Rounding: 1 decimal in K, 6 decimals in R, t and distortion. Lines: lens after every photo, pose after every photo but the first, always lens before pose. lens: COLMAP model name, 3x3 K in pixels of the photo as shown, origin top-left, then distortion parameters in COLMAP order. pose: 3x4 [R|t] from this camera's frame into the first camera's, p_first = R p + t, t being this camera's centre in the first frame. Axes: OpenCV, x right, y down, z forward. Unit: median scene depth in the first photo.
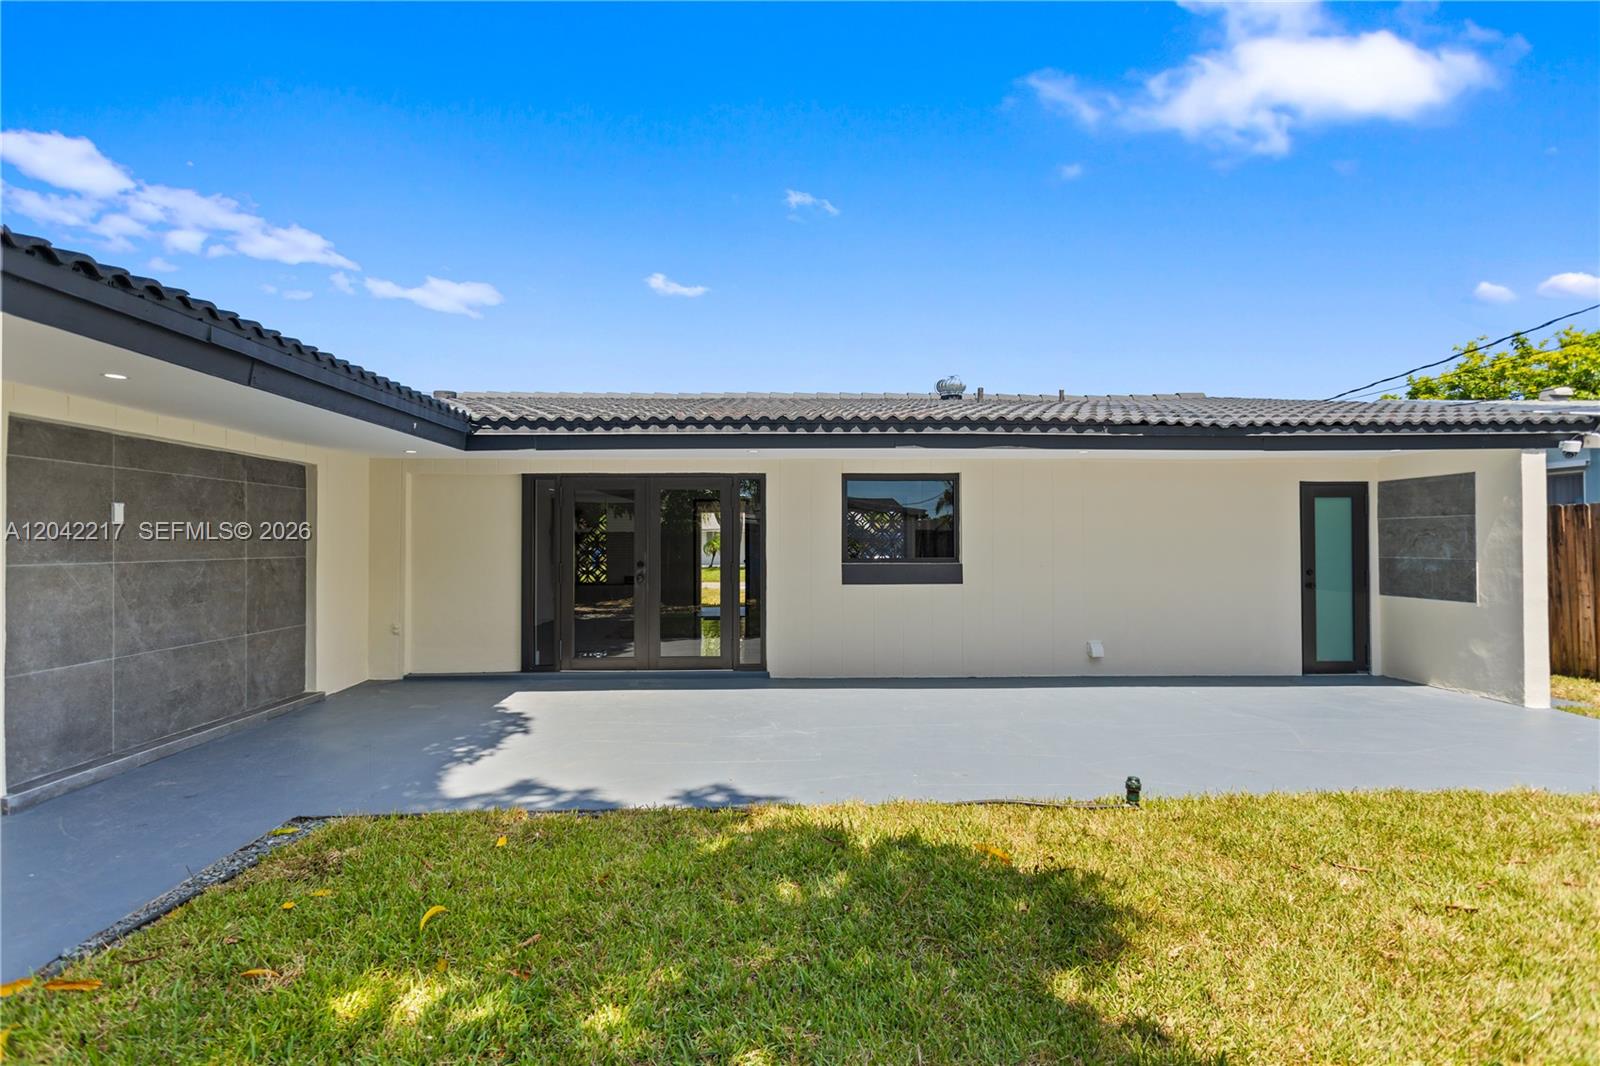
lens RADIAL K [[758.8, 0, 800.0], [0, 758.8, 533.0], [0, 0, 1]] dist [0.000910, -0.000020]
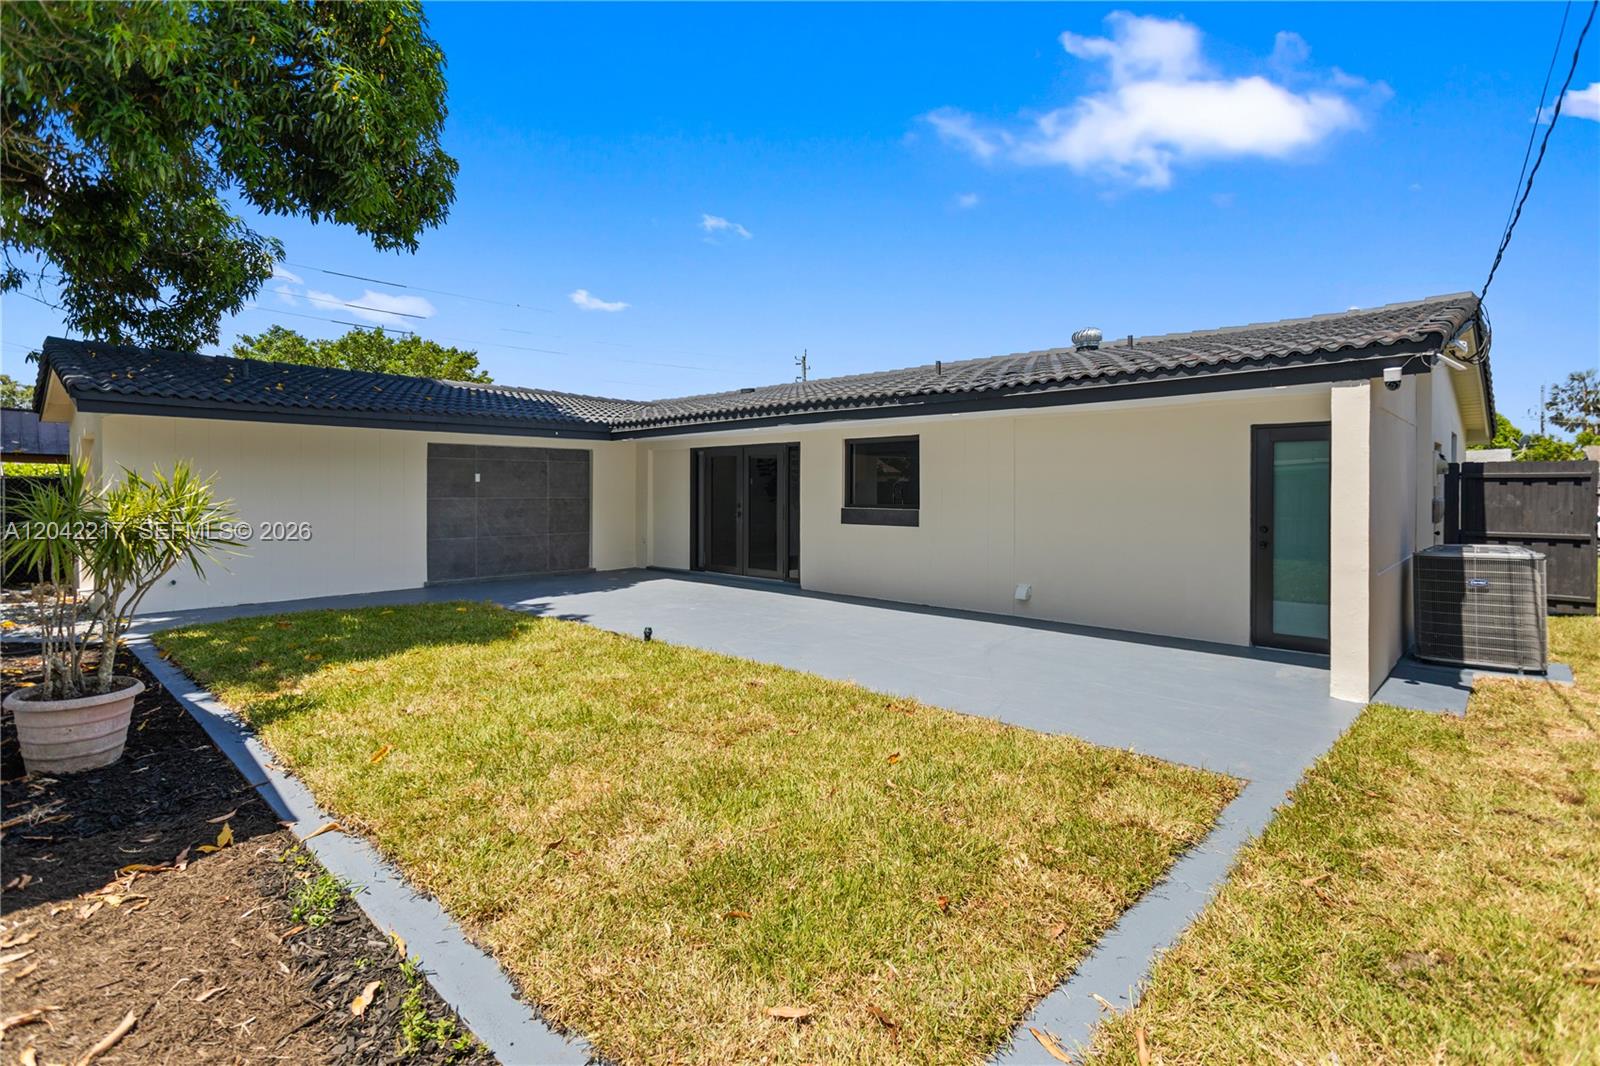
lens RADIAL K [[781.8, 0, 799.6], [0, 781.8, 490.9], [0, 0, 1]] dist [-0.001407, -0.000154]
pose [[0.696236, 0.005023, -0.717796, 1.093451], [0.004260, 0.999929, 0.011130, -0.005172], [0.717801, -0.010807, 0.696165, 0.001342]]
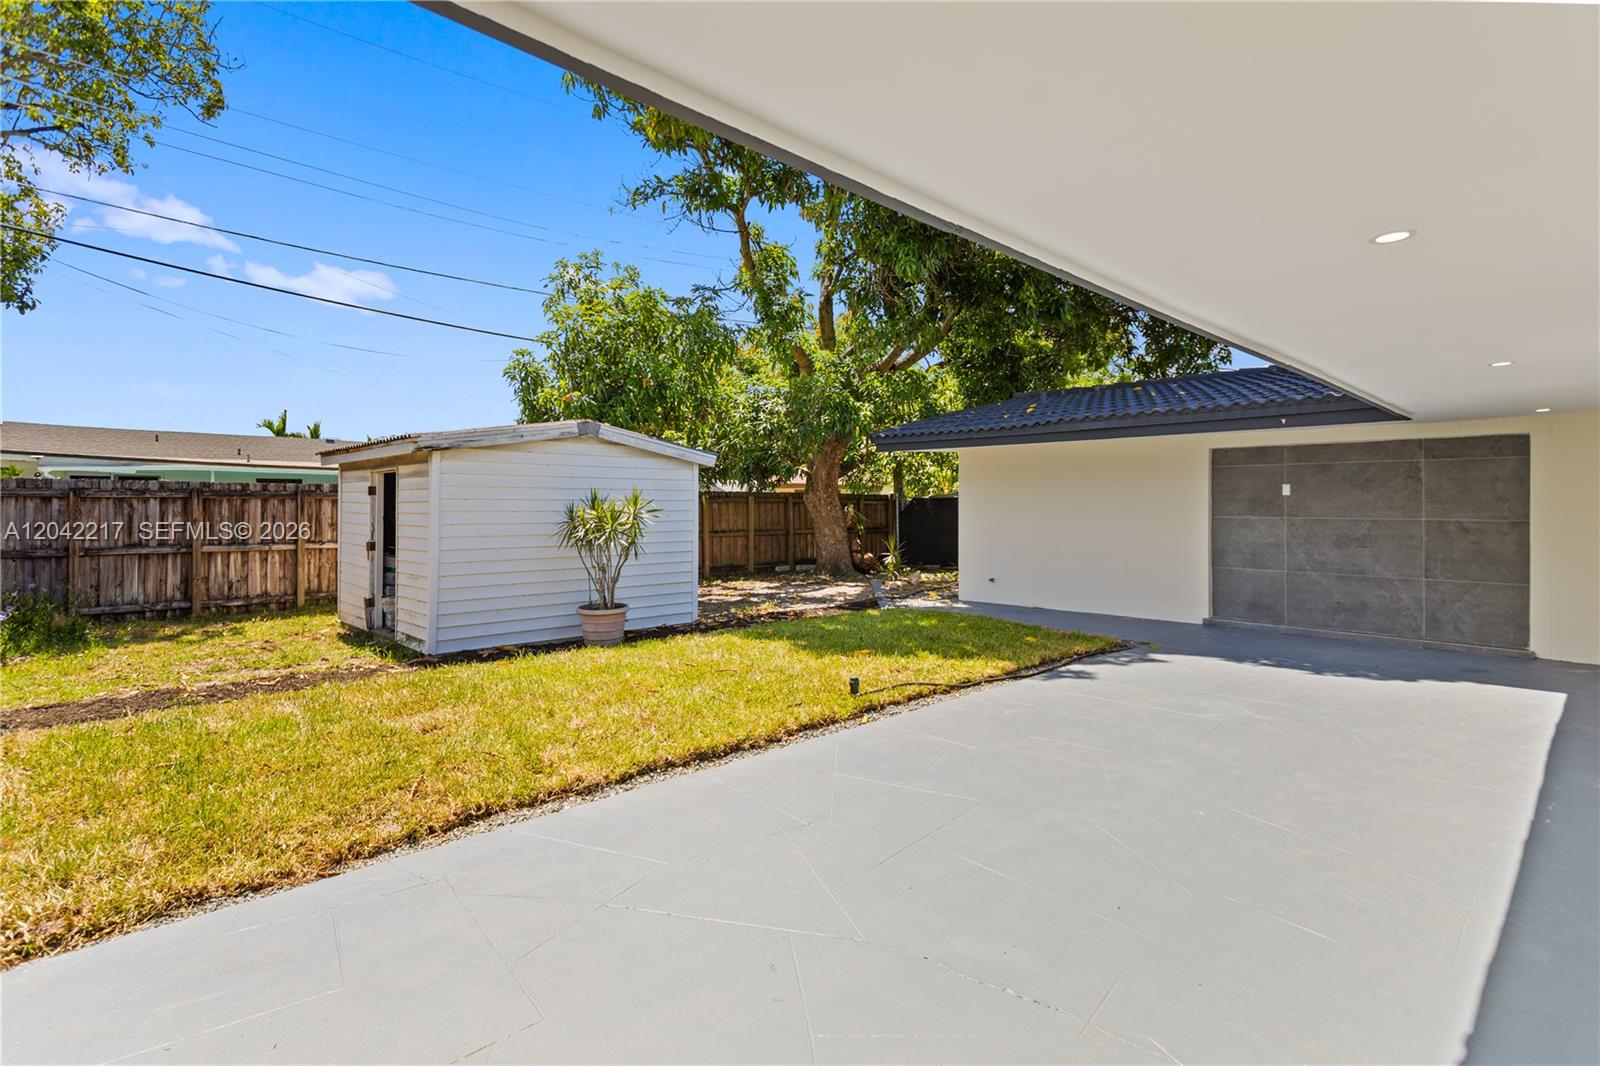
lens RADIAL K [[782.3, 0, 758.5], [0, 782.3, 503.5], [0, 0, 1]] dist [0.001786, 0.000439]
pose [[-0.774057, -0.003546, -0.633106, 0.827761], [0.003713, 0.999942, -0.010140, 0.013536], [0.633105, -0.010200, -0.773999, 1.112761]]
